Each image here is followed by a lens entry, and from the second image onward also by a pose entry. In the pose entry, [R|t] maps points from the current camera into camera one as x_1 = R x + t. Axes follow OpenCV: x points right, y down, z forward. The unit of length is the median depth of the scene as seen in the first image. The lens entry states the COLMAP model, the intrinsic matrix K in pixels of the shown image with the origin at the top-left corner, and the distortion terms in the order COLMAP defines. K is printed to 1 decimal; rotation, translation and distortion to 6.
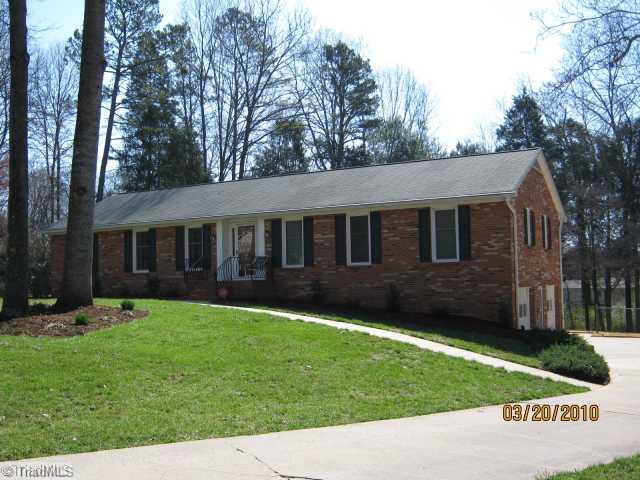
lens RADIAL K [[676.0, 0, 320.0], [0, 676.0, 240.0], [0, 0, 1]] dist [-0.084333, 0.011592]
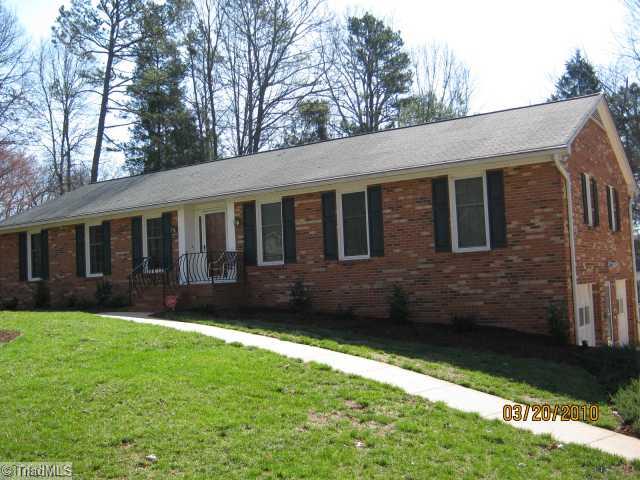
lens RADIAL K [[676.0, 0, 320.0], [0, 676.0, 240.0], [0, 0, 1]] dist [-0.084333, 0.011592]
pose [[0.996256, -0.030038, -0.081068, 0.075285], [0.030206, 0.999543, 0.000841, 0.013489], [0.081006, -0.003287, 0.996708, 0.246830]]
